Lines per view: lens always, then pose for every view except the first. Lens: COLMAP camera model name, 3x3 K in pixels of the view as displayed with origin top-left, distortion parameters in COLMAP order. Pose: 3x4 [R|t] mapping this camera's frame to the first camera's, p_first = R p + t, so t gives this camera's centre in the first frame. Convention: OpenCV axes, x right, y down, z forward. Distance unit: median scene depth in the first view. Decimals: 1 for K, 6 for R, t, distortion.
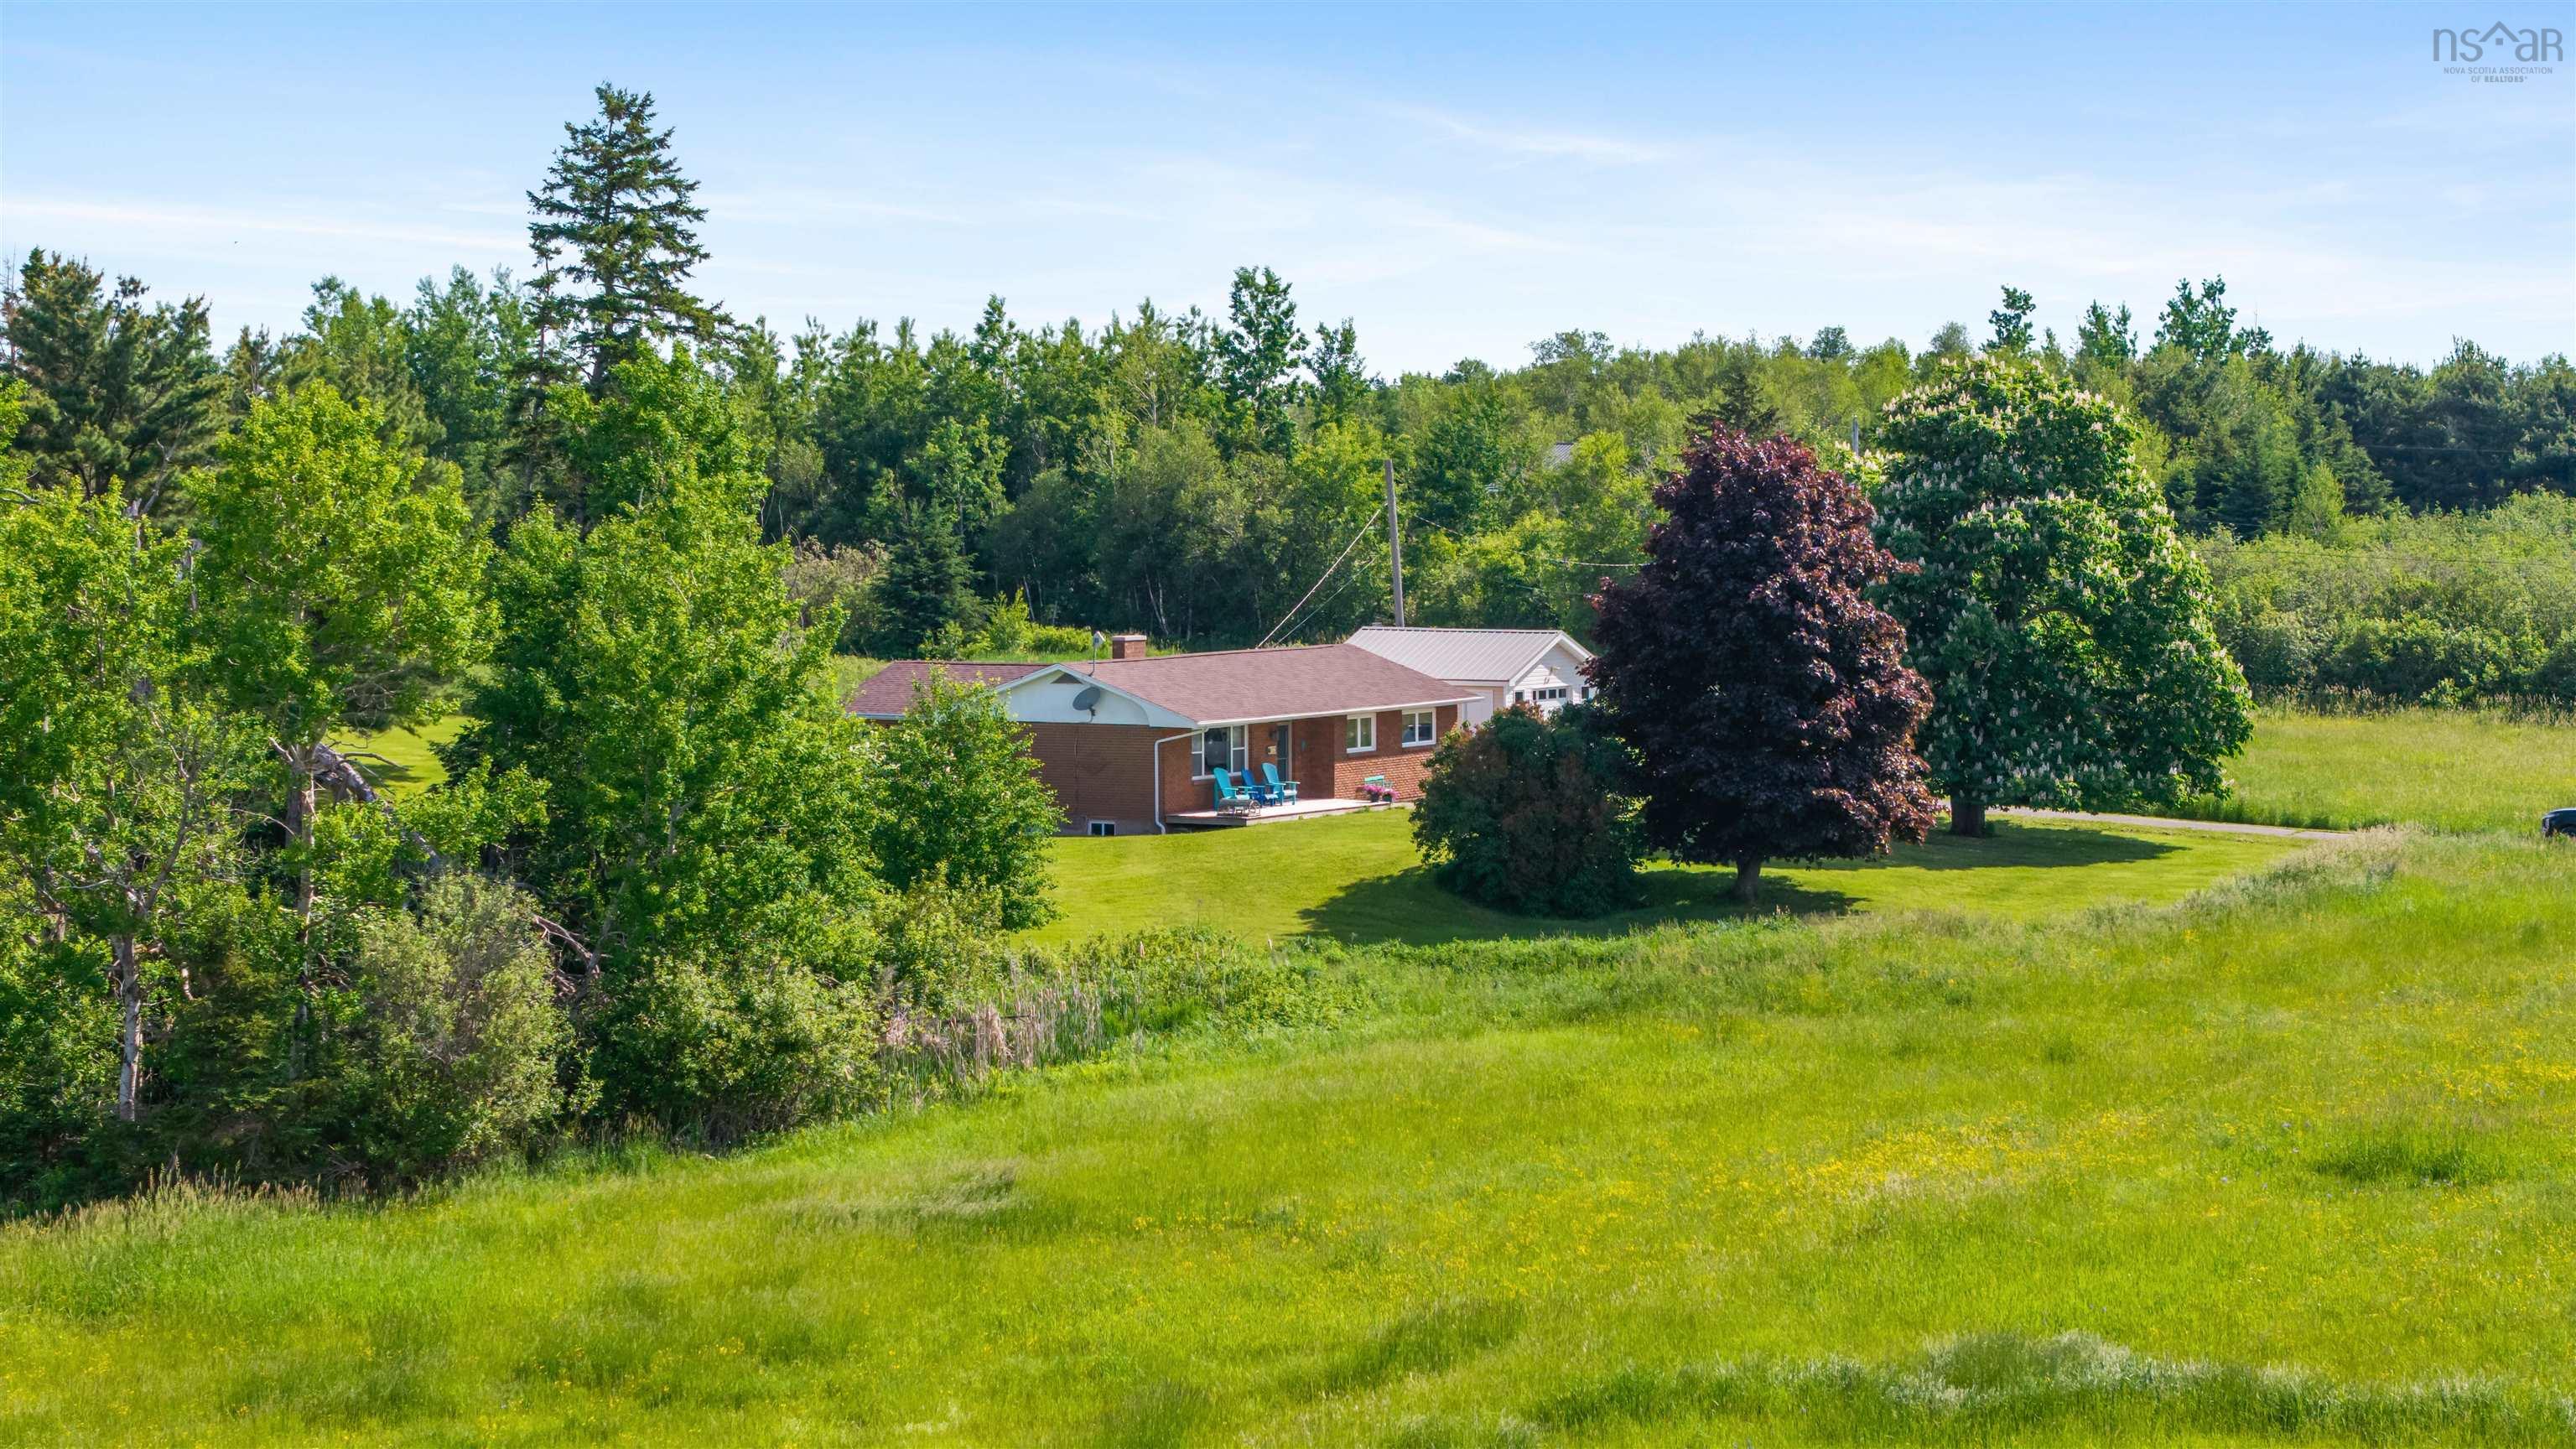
lens RADIAL K [[5249.6, 0, 1290.8], [0, 5249.6, 724.8], [0, 0, 1]] dist [-0.010258, 0.000000]
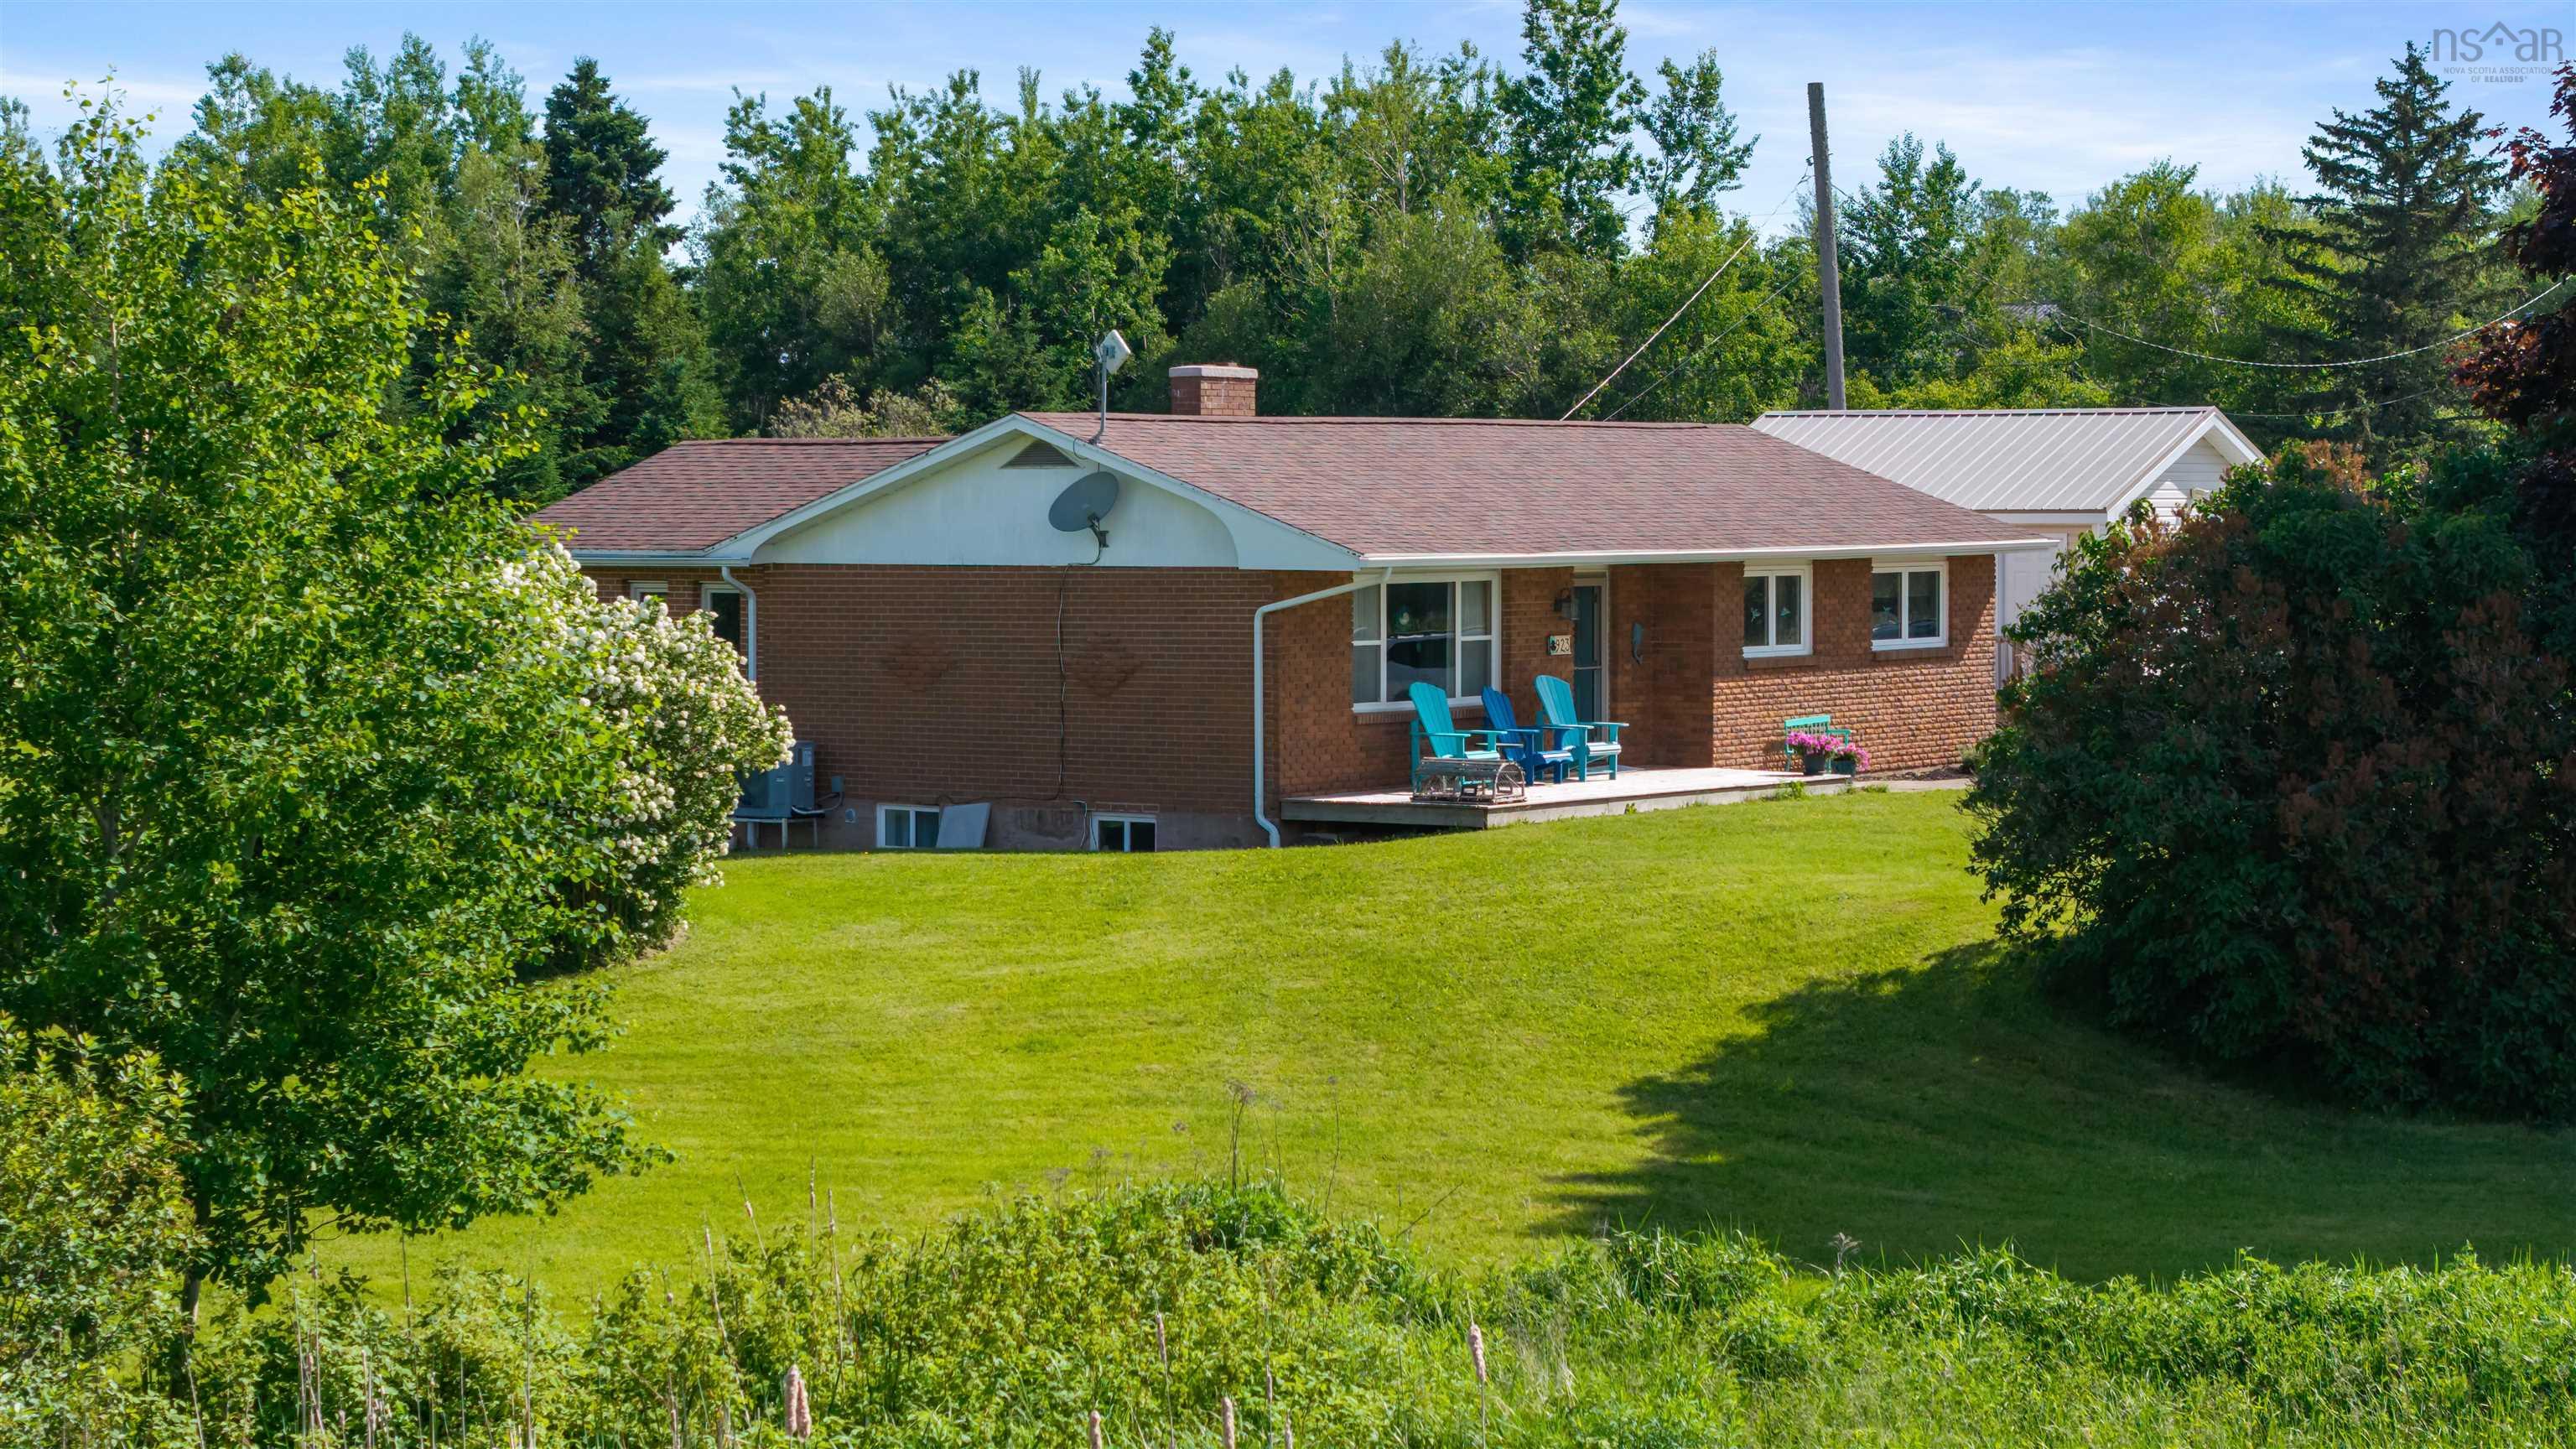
lens RADIAL K [[5249.6, 0, 1284.2], [0, 5249.6, 718.9], [0, 0, 1]] dist [-0.010258, 0.000000]
pose [[0.997937, 0.004583, -0.064043, 0.000715], [-0.005119, 0.999953, -0.008205, 0.008694], [0.064002, 0.008516, 0.997913, 0.369652]]
